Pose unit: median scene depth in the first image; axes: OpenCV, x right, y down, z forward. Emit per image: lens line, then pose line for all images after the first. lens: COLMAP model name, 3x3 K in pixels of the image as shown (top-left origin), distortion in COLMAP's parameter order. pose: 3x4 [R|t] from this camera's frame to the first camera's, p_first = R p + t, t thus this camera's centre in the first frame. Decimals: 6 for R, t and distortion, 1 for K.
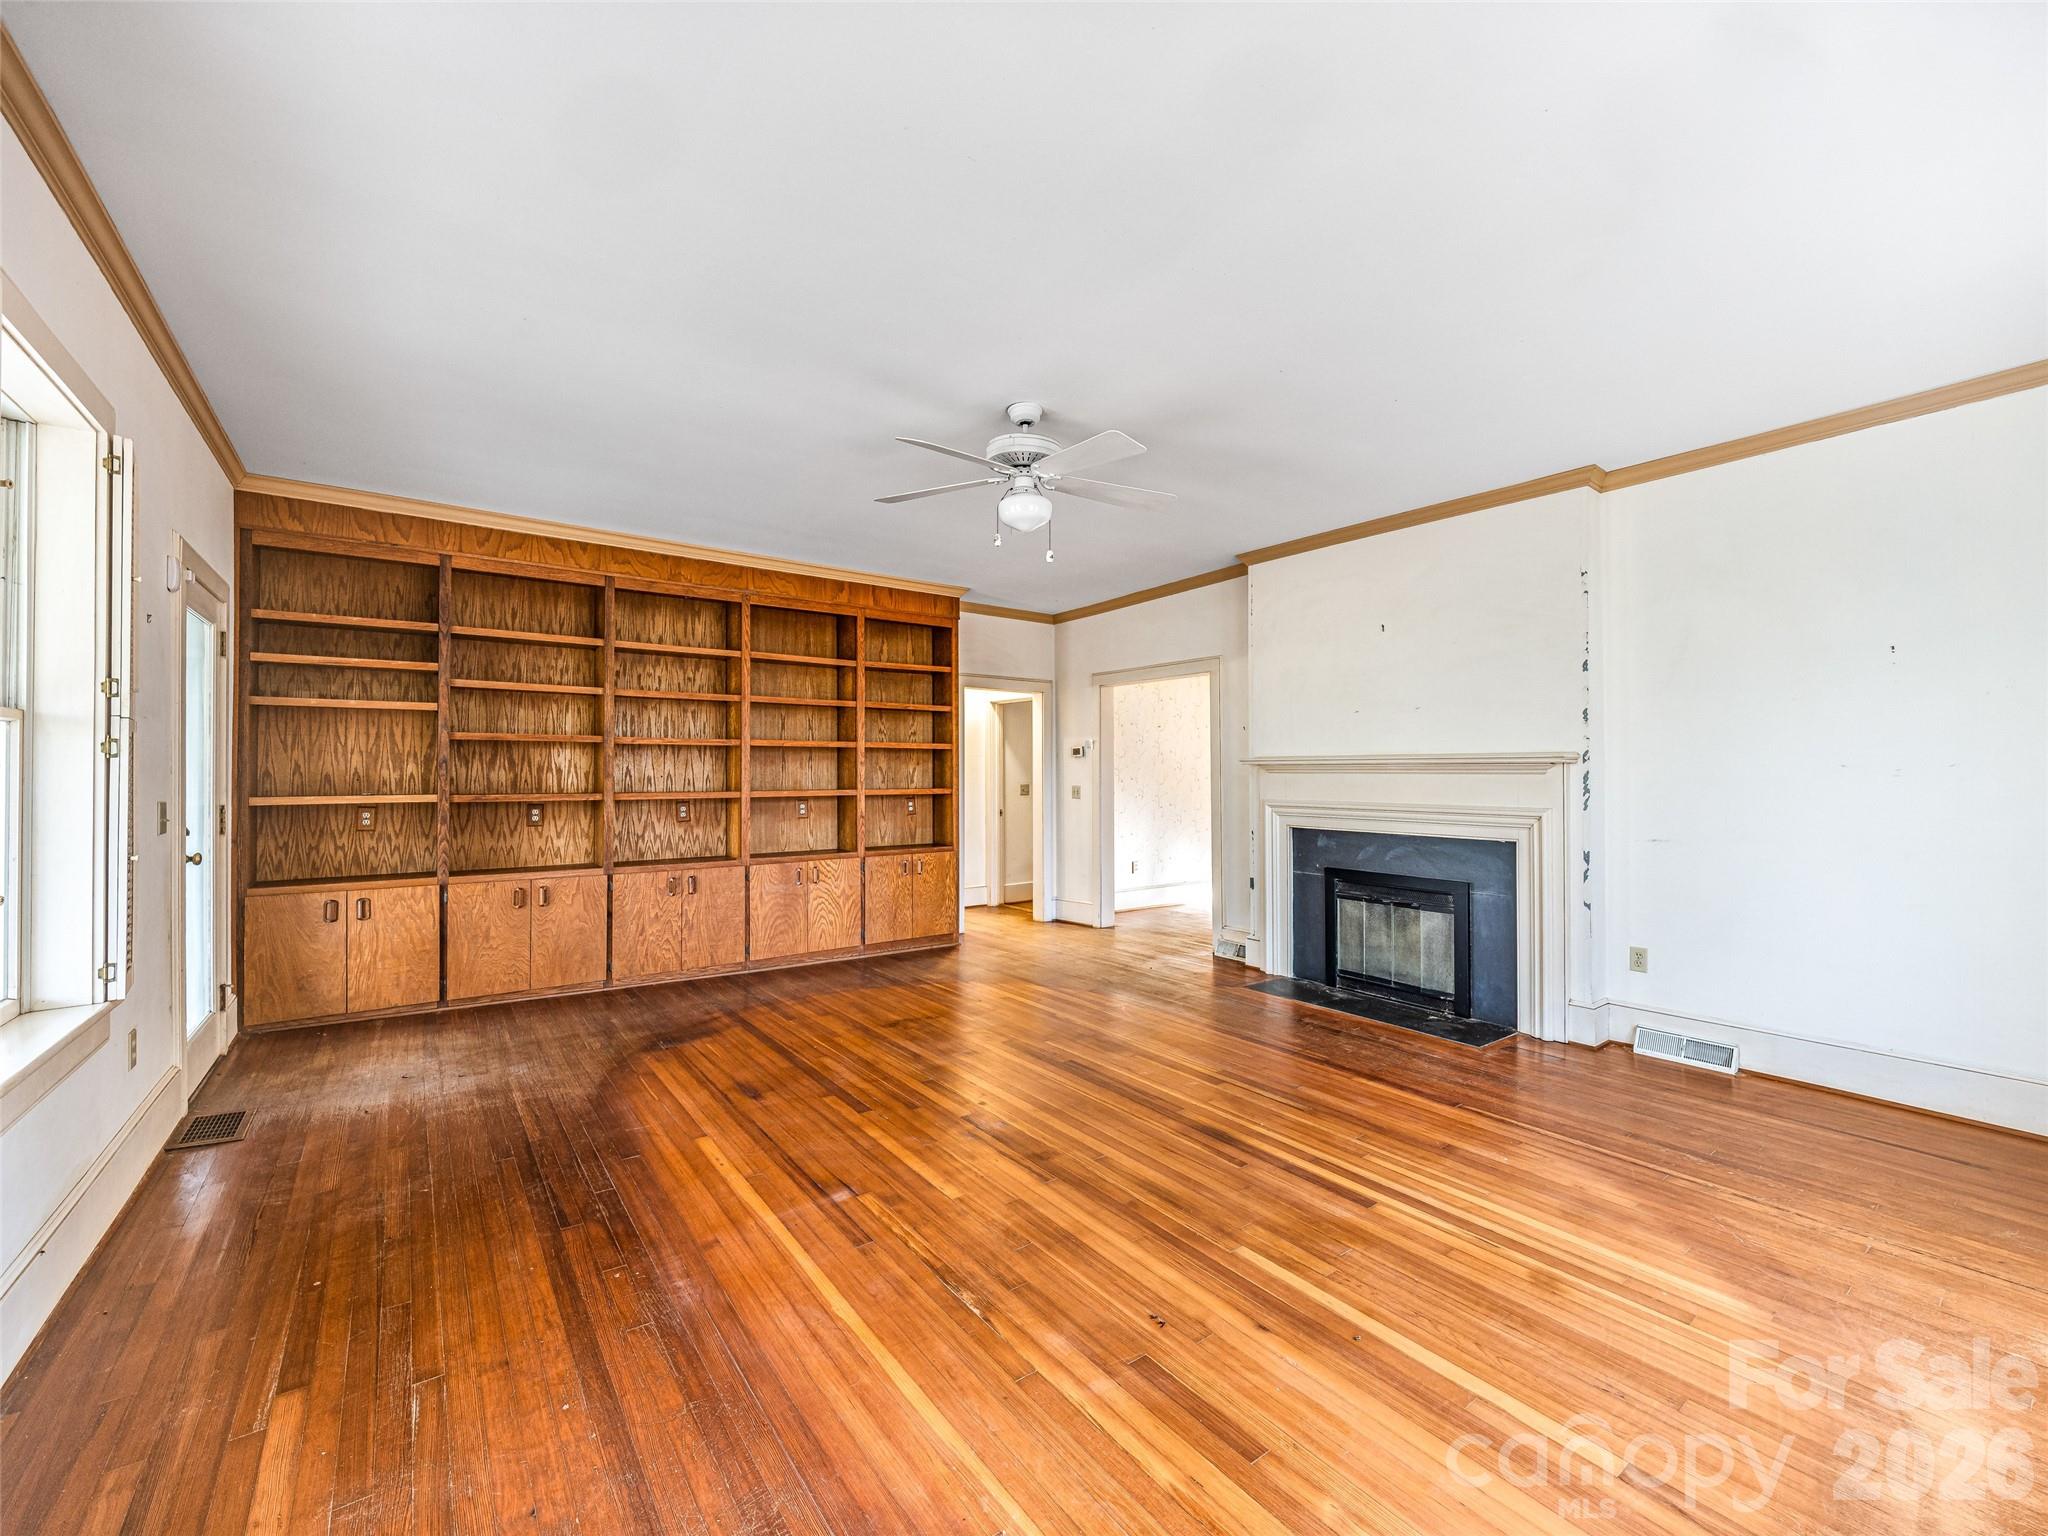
lens RADIAL K [[819.5, 0, 1022.6], [0, 819.5, 771.1], [0, 0, 1]] dist [-0.017434, -0.001521]
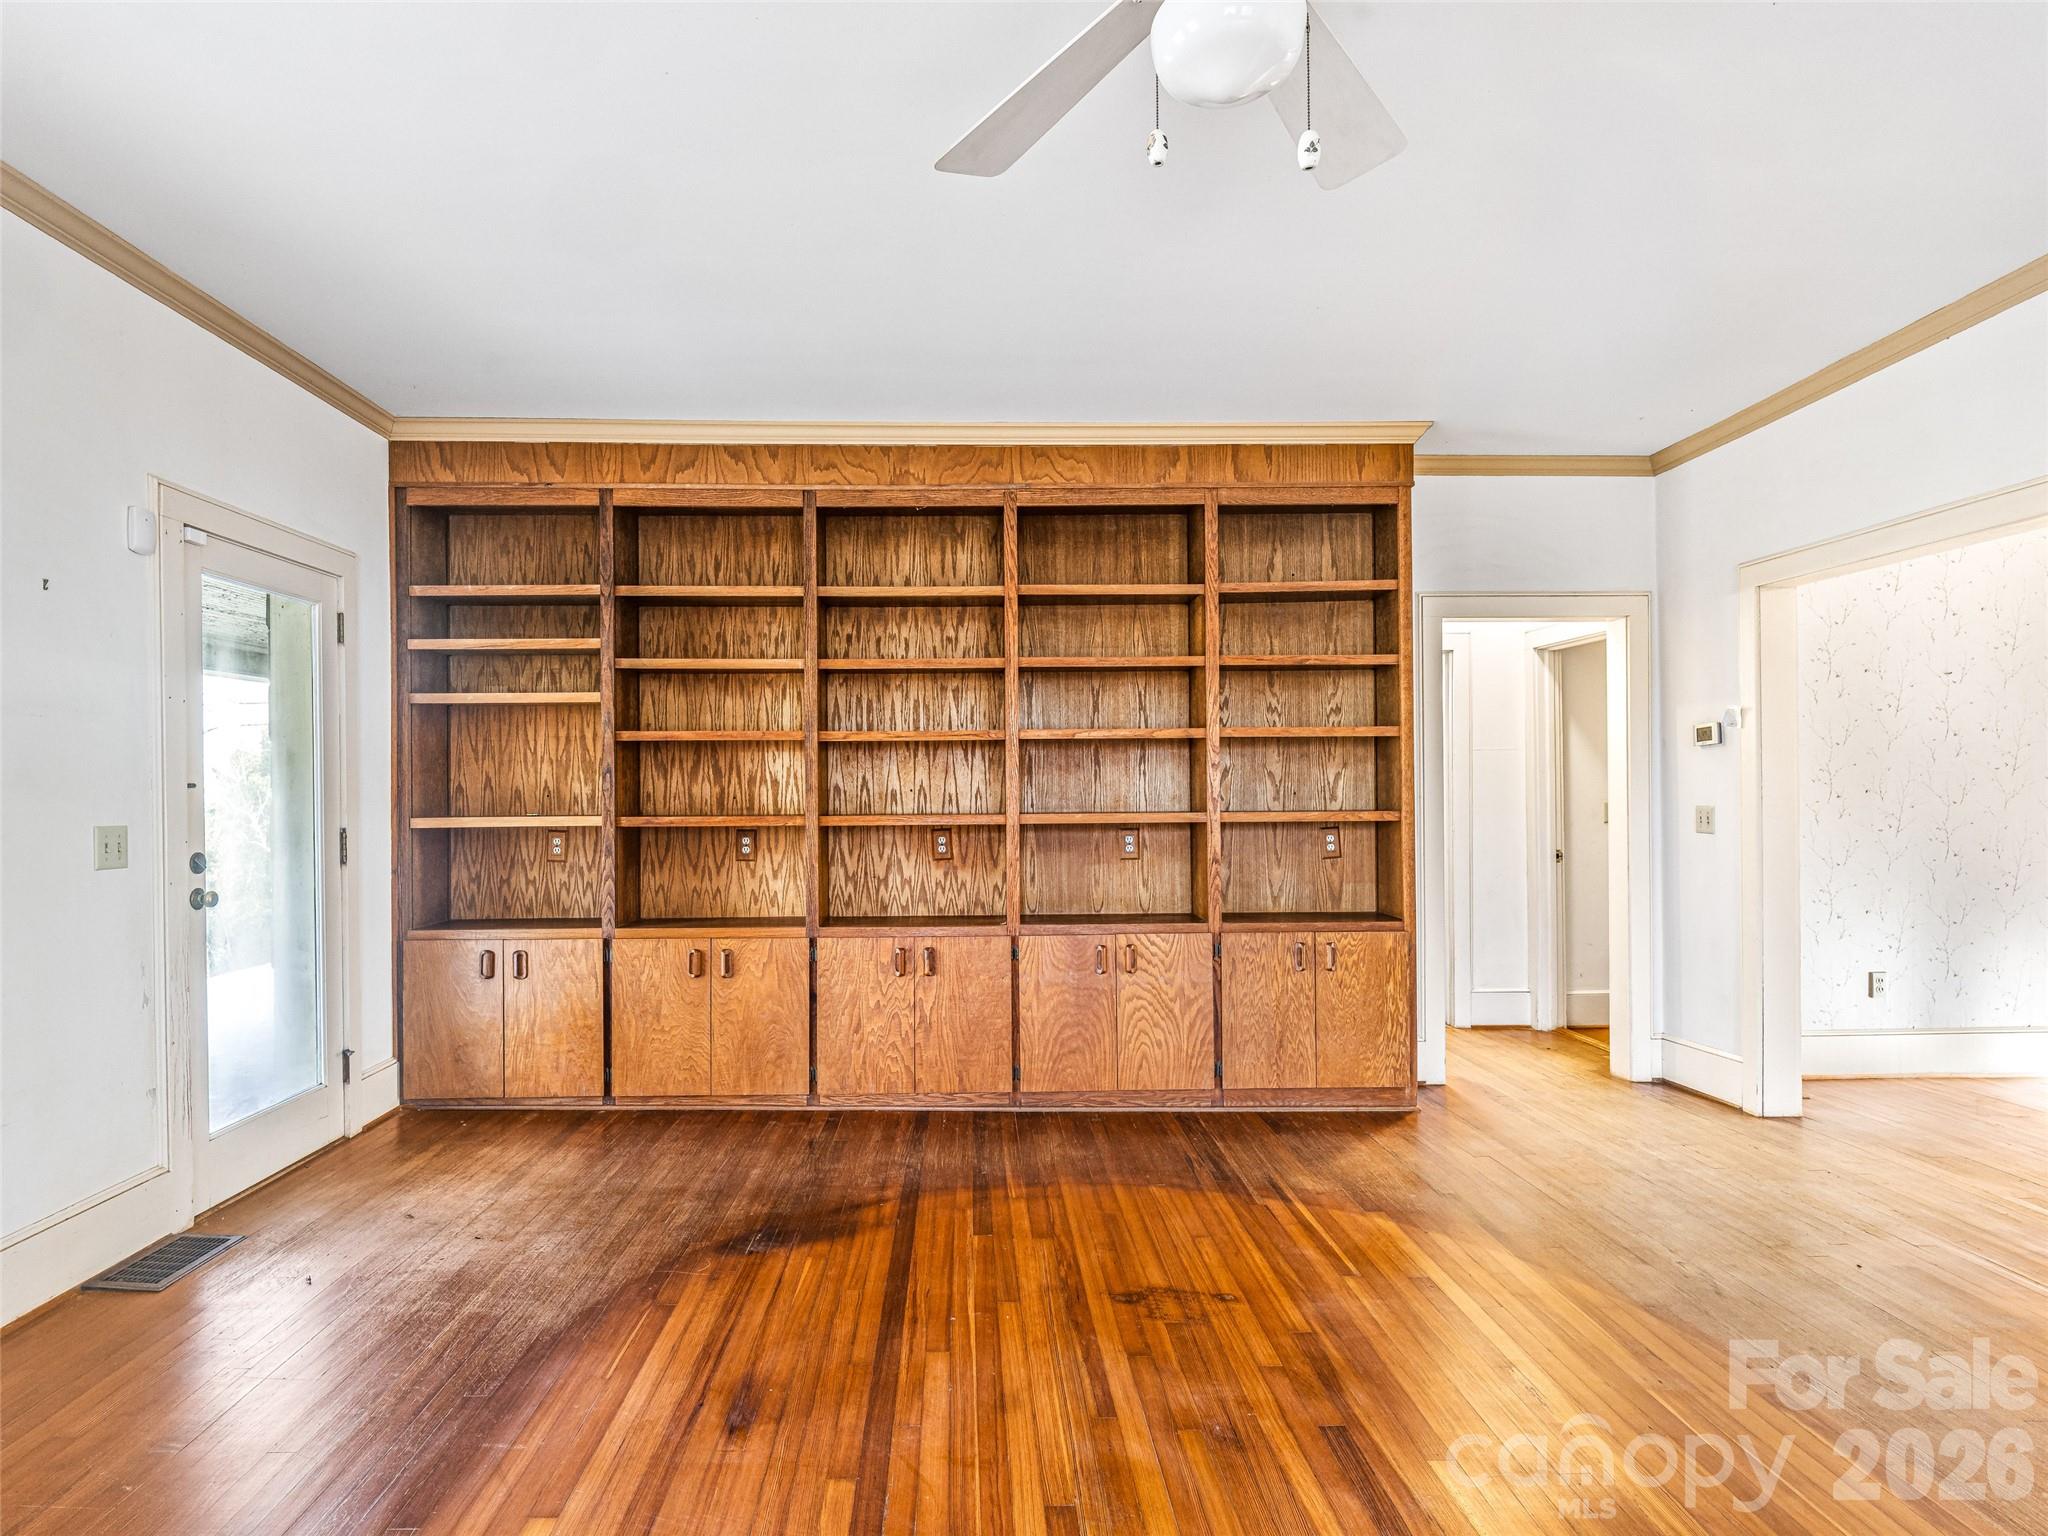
lens RADIAL K [[1059.4, 0, 1018.9], [0, 1059.4, 789.1], [0, 0, 1]] dist [0.000209, -0.002207]
pose [[0.821078, -0.003762, -0.570804, 0.126237], [0.007867, 0.999958, 0.004726, 0.002578], [0.570762, -0.008370, 0.821073, 0.380789]]
